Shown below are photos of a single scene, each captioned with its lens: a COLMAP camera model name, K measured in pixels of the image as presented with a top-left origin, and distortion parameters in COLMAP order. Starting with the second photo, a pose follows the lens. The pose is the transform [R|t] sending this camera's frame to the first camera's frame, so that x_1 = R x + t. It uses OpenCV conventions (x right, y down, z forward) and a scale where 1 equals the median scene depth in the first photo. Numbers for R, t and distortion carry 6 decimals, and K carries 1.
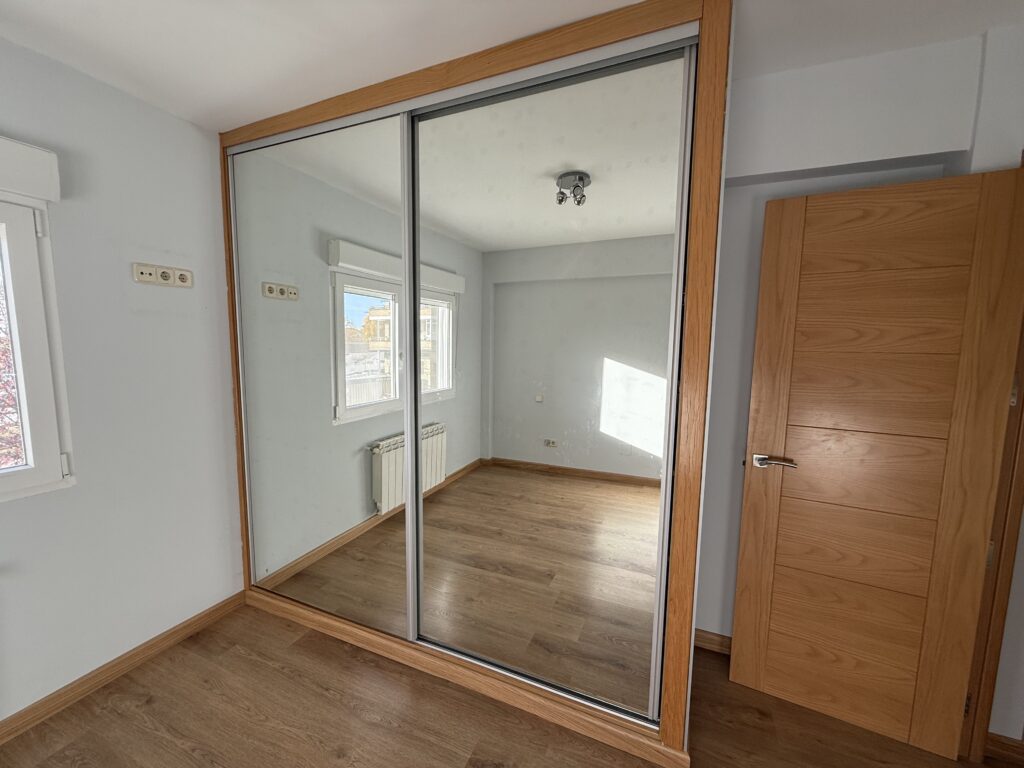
lens RADIAL K [[404.8, 0, 511.9], [0, 404.8, 385.7], [0, 0, 1]] dist [-0.000108, -0.000435]
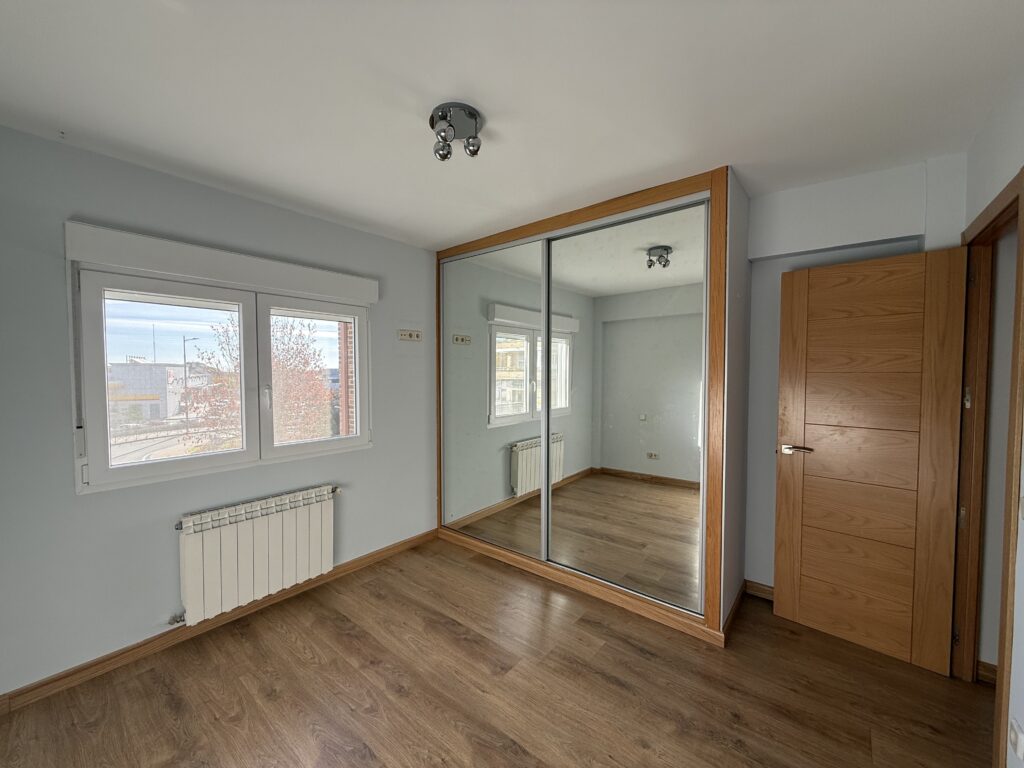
lens RADIAL K [[404.8, 0, 511.9], [0, 404.8, 385.7], [0, 0, 1]] dist [-0.000108, -0.000435]
pose [[0.960945, -0.003744, -0.276714, 0.057547], [-0.016205, 0.997431, -0.069773, 0.056736], [0.276264, 0.071533, 0.958416, -0.475115]]
